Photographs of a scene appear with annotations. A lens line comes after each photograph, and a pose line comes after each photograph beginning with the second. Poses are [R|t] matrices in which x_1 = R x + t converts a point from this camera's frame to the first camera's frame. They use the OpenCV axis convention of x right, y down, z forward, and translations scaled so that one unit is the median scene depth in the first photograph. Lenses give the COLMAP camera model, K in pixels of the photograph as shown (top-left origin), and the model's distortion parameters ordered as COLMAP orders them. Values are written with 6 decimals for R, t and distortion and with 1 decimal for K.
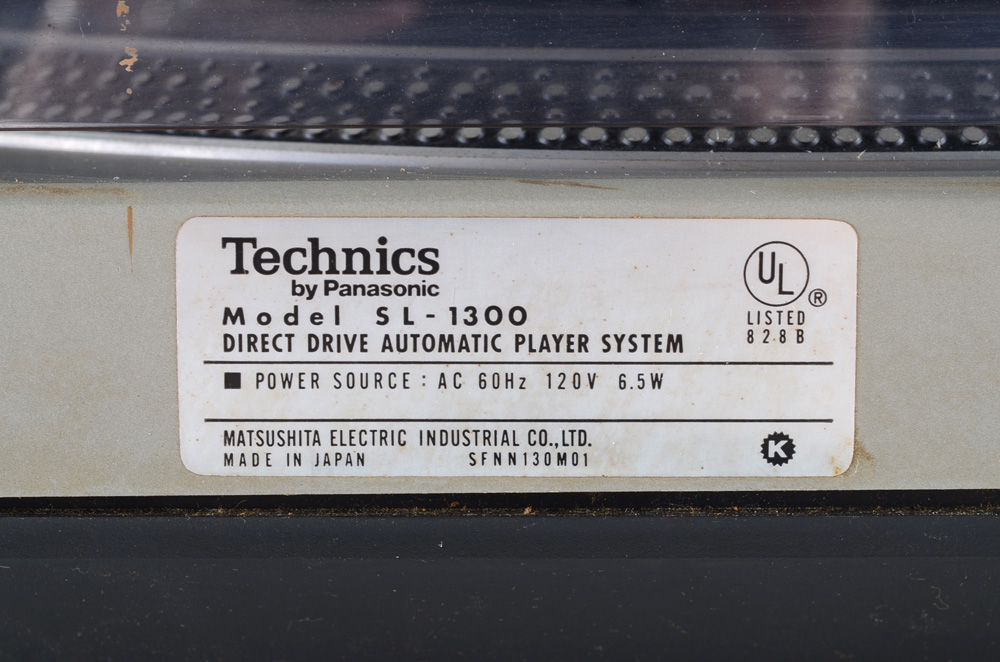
lens RADIAL K [[2515.5, 0, 500.1], [0, 2515.5, 331.4], [0, 0, 1]] dist [0.006582, 0.000000]
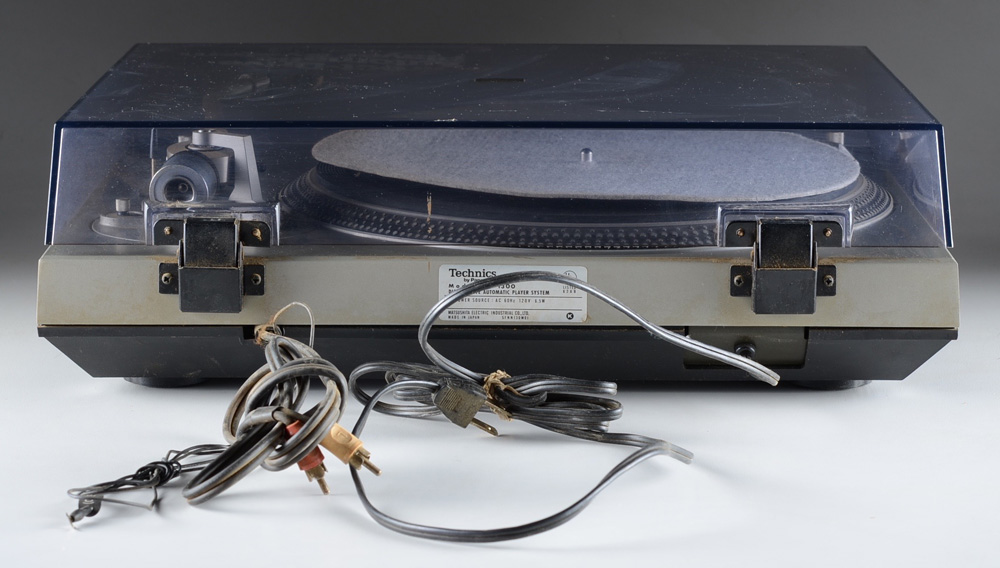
lens RADIAL K [[2842.3, 0, 500.8], [0, 2842.3, 283.6], [0, 0, 1]] dist [-0.032749, 0.000000]
pose [[0.999828, 0.011279, -0.014720, 0.060428], [-0.010918, 0.999644, 0.024330, -0.136158], [0.014989, -0.024165, 0.999596, -4.154730]]
